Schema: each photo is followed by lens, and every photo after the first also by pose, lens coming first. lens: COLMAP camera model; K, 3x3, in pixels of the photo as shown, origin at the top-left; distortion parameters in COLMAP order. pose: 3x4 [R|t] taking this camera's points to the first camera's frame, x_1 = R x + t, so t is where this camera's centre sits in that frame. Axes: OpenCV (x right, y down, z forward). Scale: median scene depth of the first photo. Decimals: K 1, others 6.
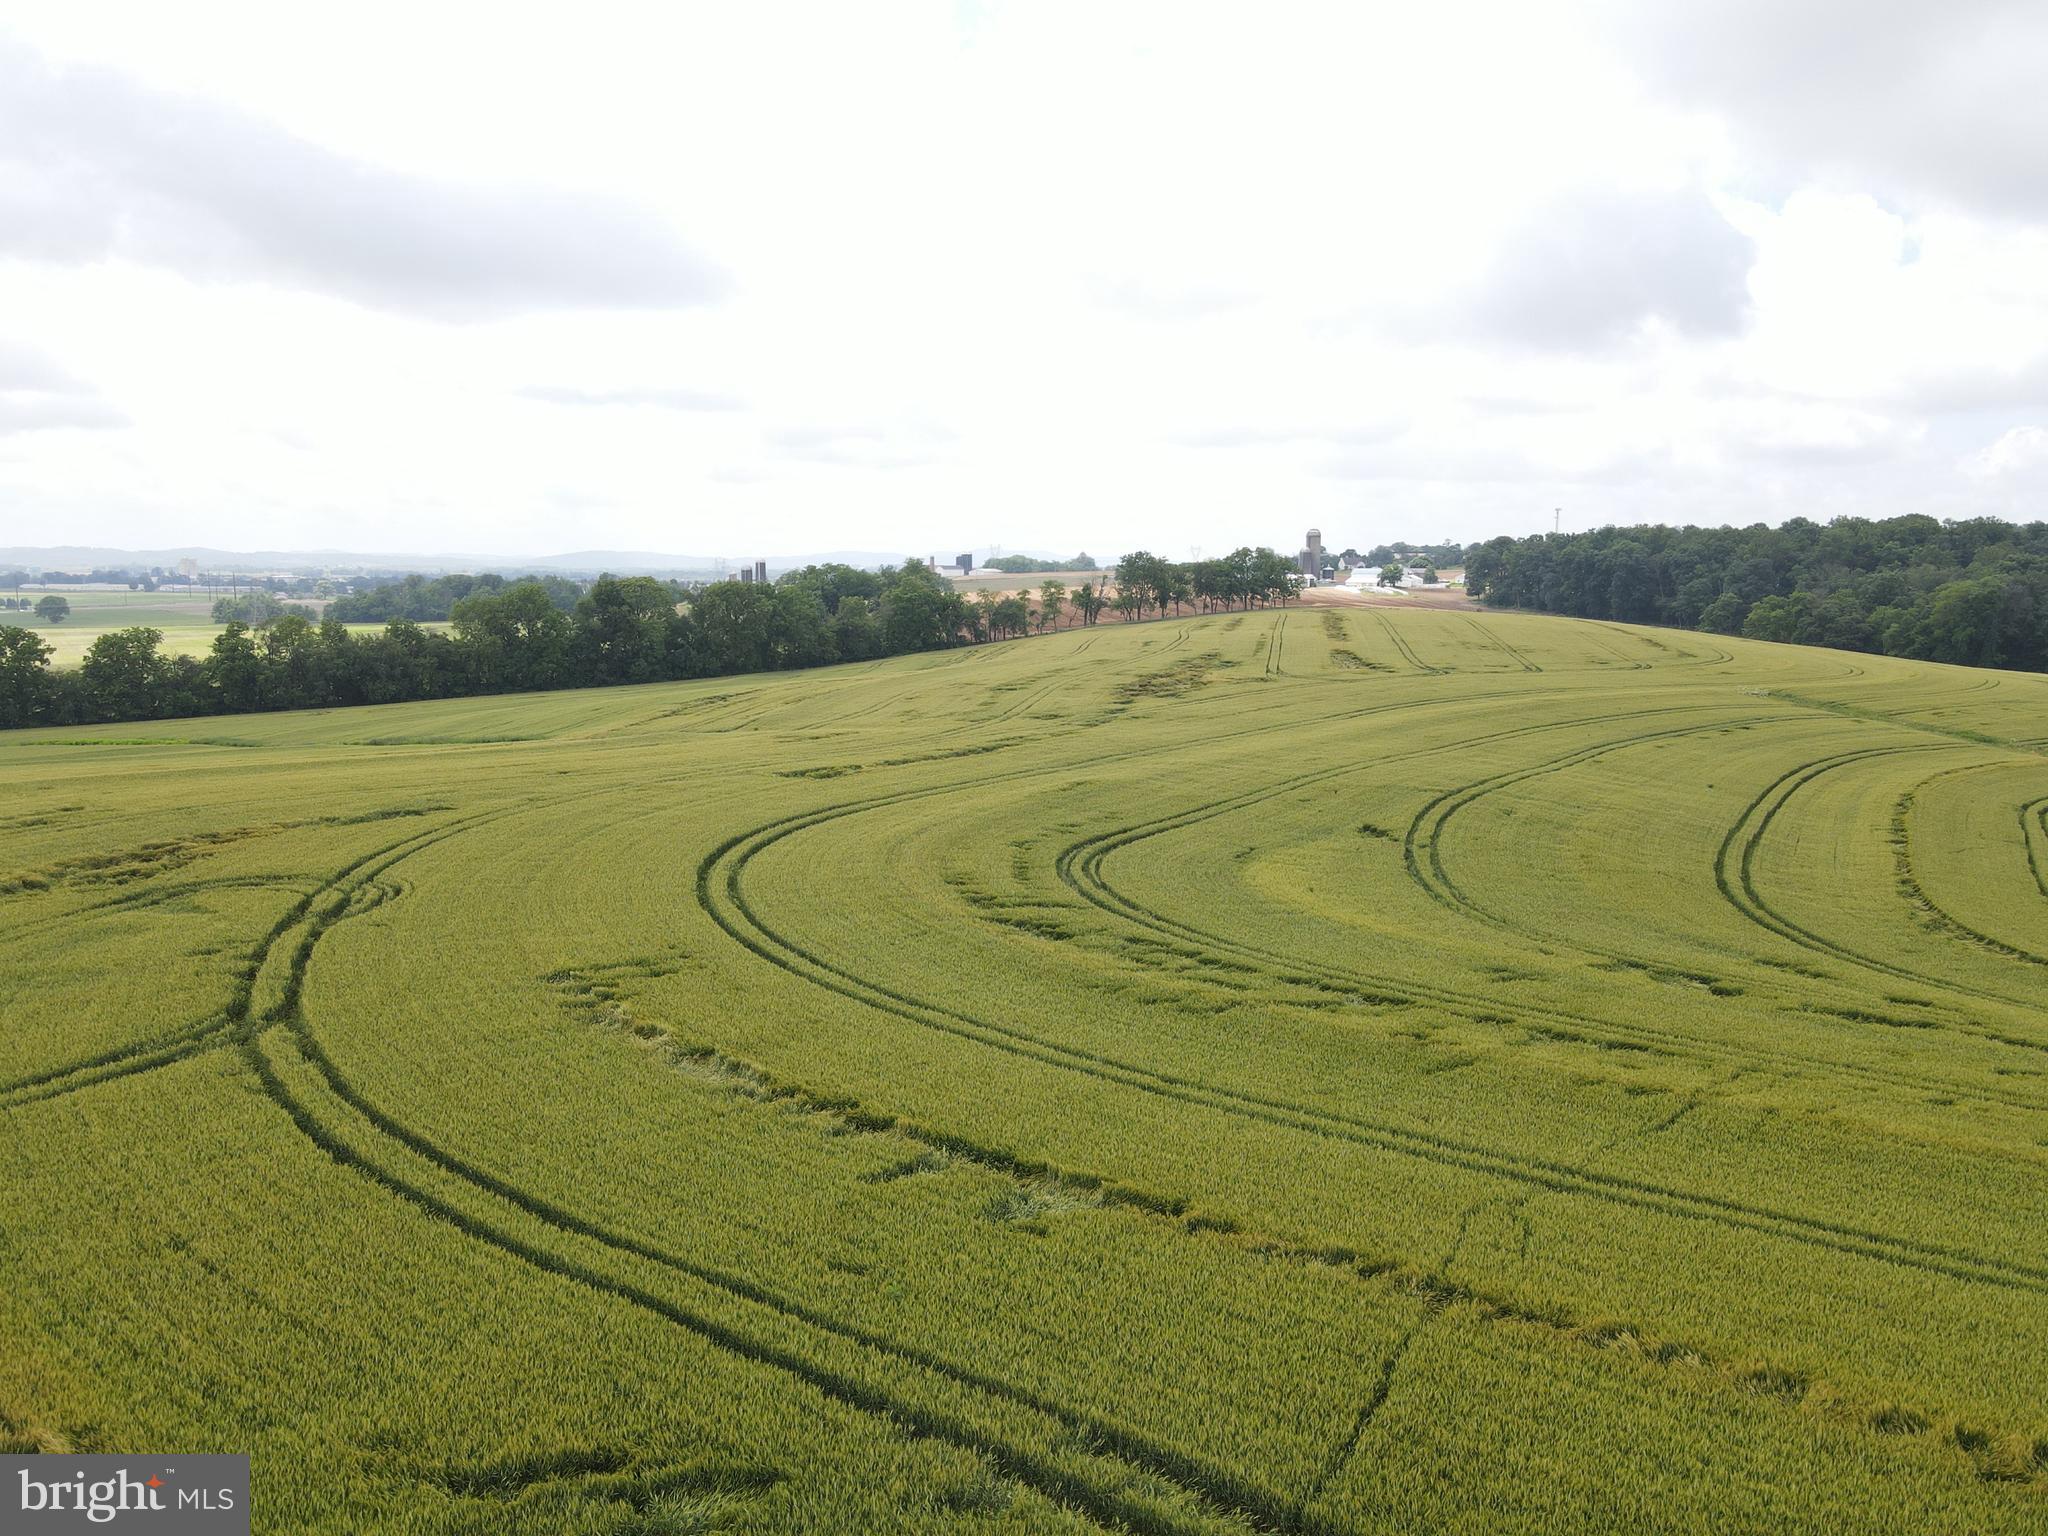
lens RADIAL K [[1503.3, 0, 1019.2], [0, 1503.3, 759.4], [0, 0, 1]] dist [-0.010077, 0.037995]
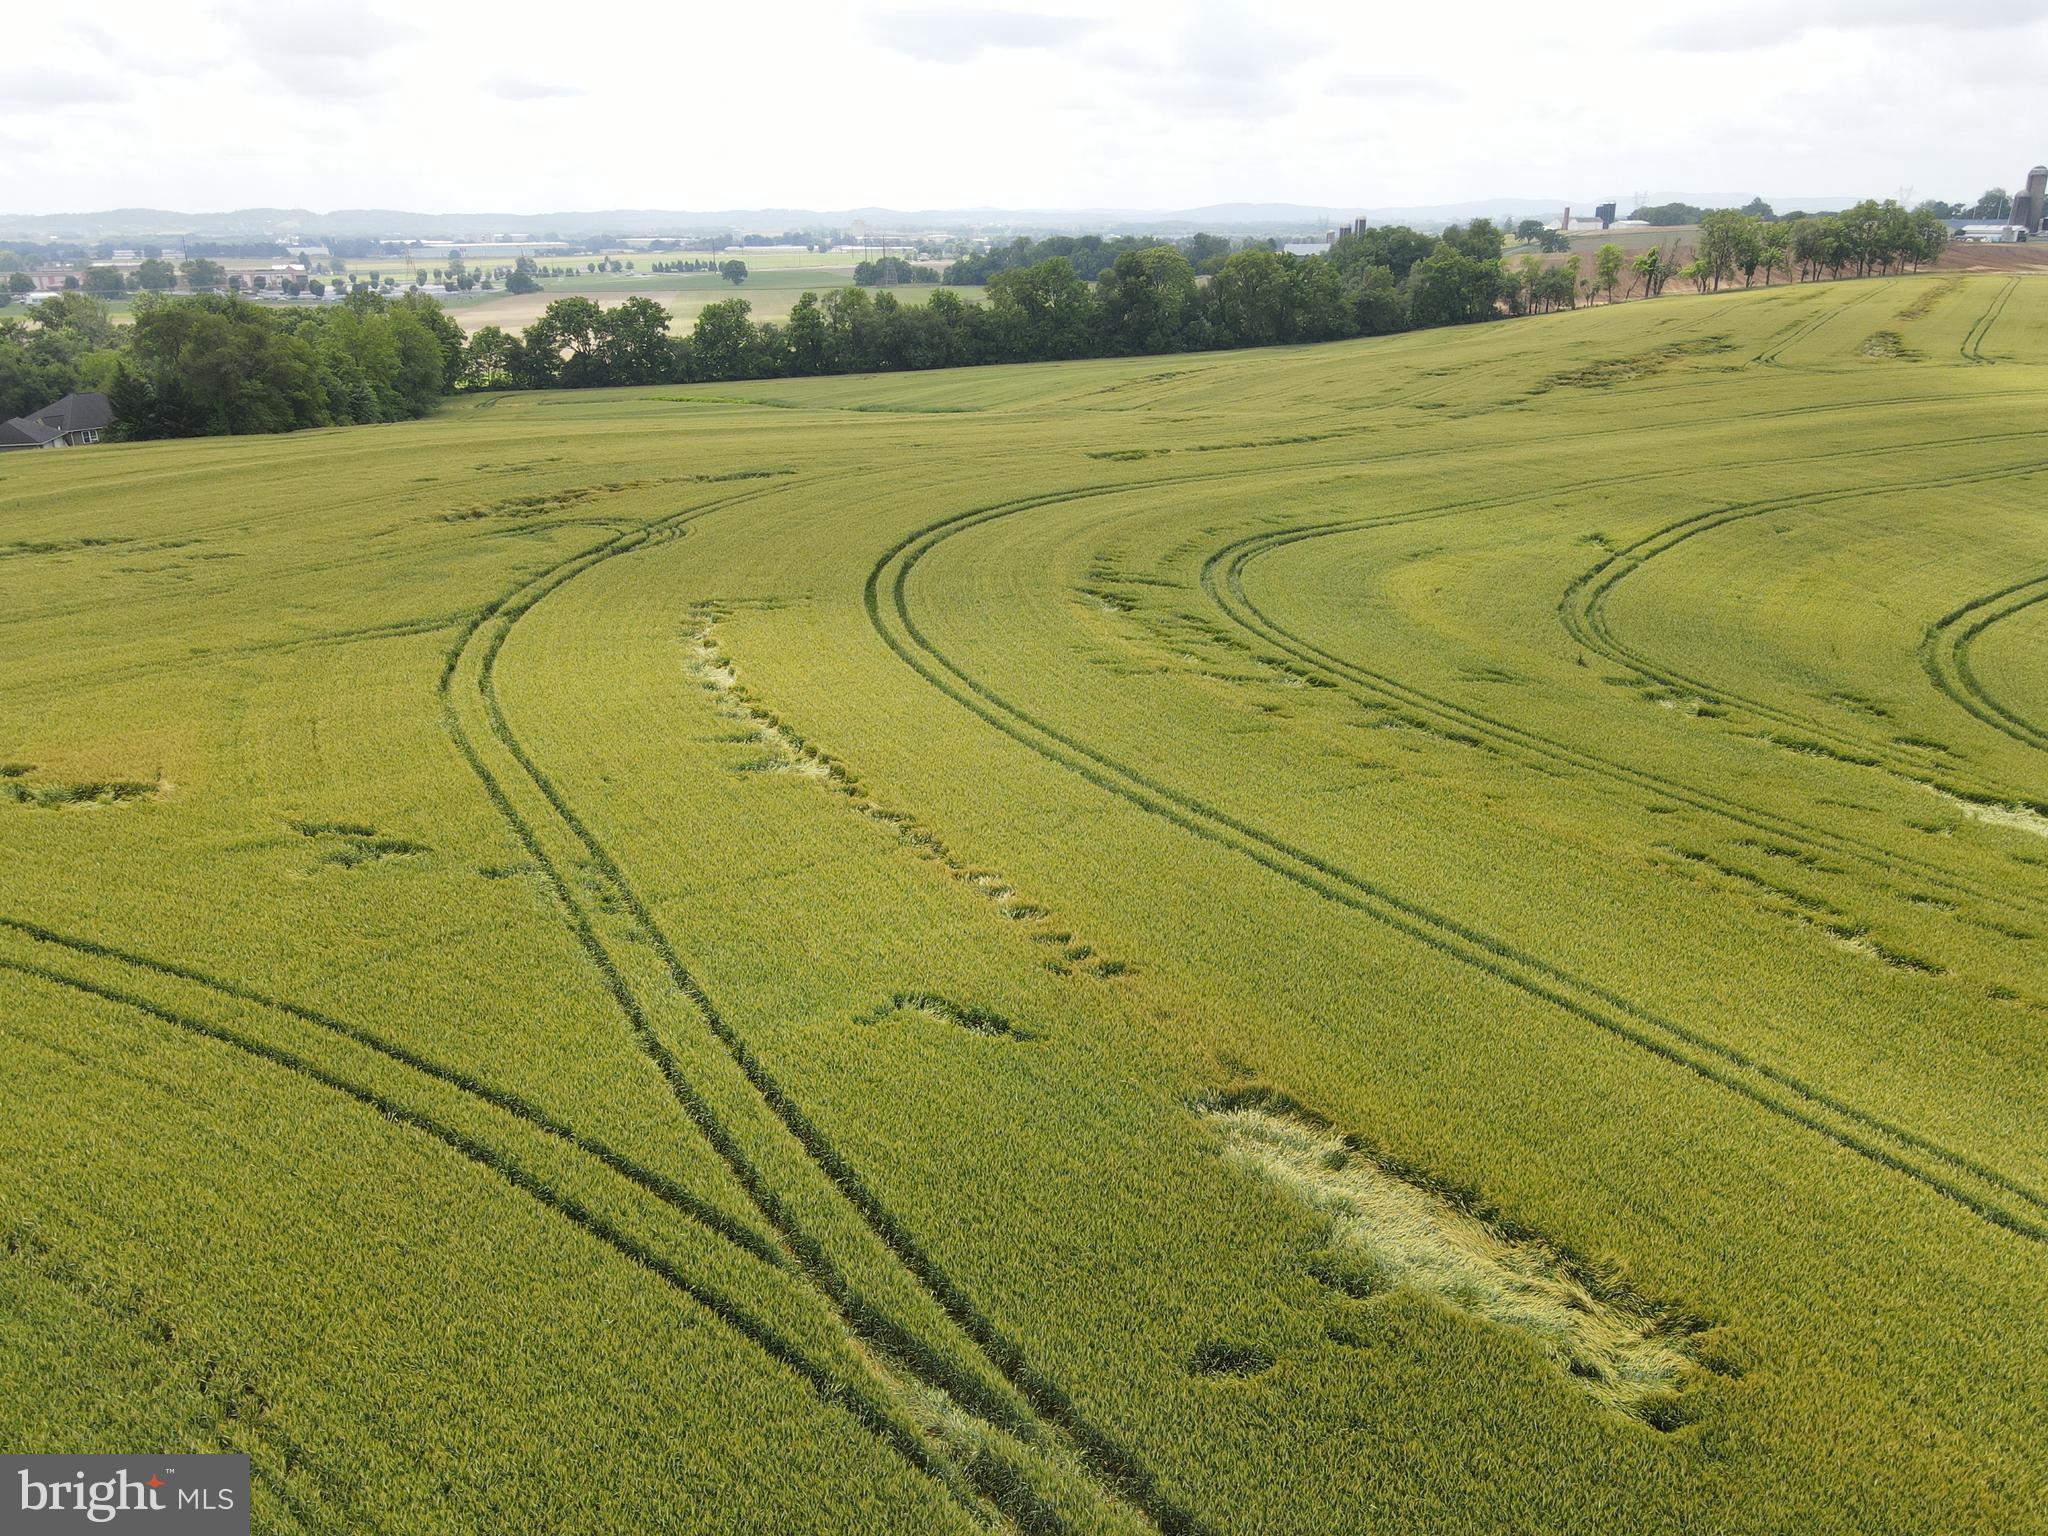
lens RADIAL K [[1503.3, 0, 1019.2], [0, 1503.3, 759.4], [0, 0, 1]] dist [-0.010077, 0.037995]
pose [[0.919496, 0.120394, -0.374210, 0.098012], [-0.036845, 0.974150, 0.222877, -0.006960], [0.391370, -0.191147, 0.900162, -0.032119]]
